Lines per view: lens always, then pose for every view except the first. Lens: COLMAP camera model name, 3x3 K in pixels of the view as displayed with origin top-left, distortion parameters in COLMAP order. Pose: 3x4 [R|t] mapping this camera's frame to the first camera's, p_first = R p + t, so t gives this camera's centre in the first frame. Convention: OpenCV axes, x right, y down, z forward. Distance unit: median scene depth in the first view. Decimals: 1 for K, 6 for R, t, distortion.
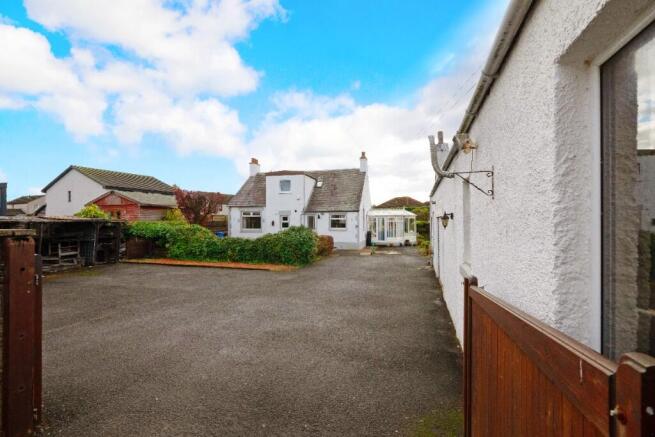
lens RADIAL K [[339.4, 0, 321.6], [0, 339.4, 216.1], [0, 0, 1]] dist [-0.004958, -0.001911]
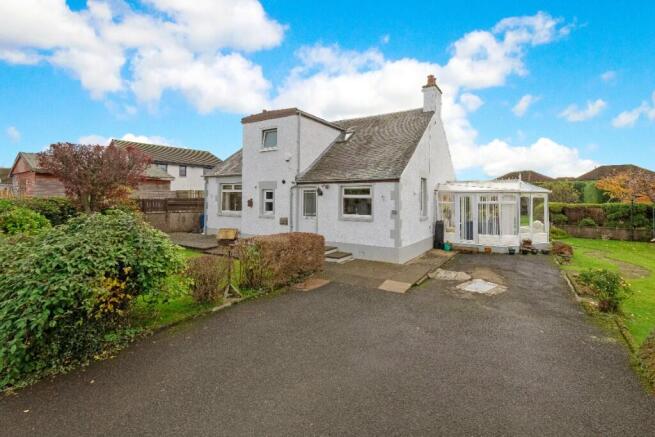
lens RADIAL K [[296.1, 0, 307.1], [0, 296.1, 193.7], [0, 0, 1]] dist [0.002710, -0.000633]
pose [[0.922925, 0.004300, -0.384956, 0.131769], [-0.005539, 0.999982, -0.002110, 0.005001], [0.384940, 0.004079, 0.922933, 0.515490]]
